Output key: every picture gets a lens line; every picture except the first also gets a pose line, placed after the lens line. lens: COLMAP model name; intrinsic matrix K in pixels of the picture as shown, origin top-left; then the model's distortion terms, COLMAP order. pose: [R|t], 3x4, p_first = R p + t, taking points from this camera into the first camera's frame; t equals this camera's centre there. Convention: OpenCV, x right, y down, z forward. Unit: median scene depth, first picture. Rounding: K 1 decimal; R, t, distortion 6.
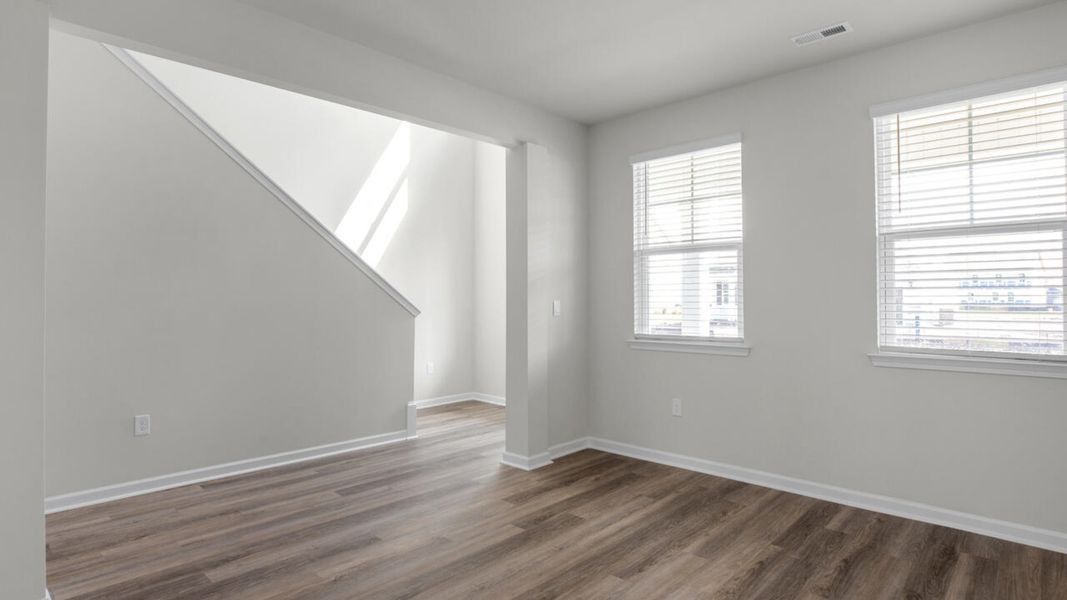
lens RADIAL K [[549.6, 0, 534.9], [0, 549.6, 294.8], [0, 0, 1]] dist [-0.019456, 0.000181]
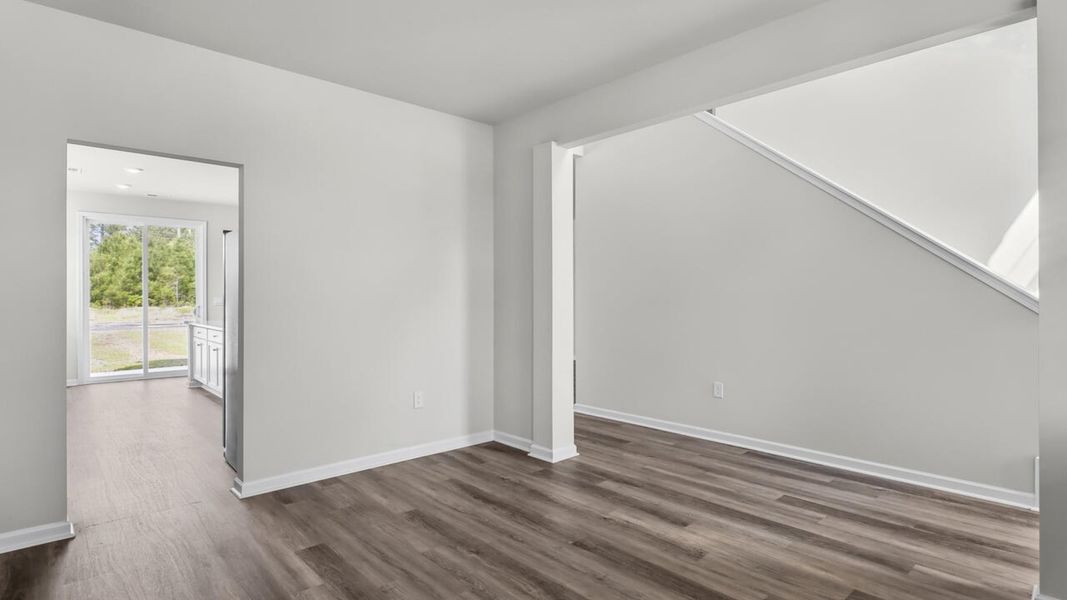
lens RADIAL K [[549.6, 0, 534.9], [0, 549.6, 294.8], [0, 0, 1]] dist [-0.019456, 0.000181]
pose [[-0.078372, -0.003602, -0.996918, 0.554041], [0.009342, 0.999947, -0.004347, 0.011191], [0.996880, -0.009654, -0.078334, 0.584182]]
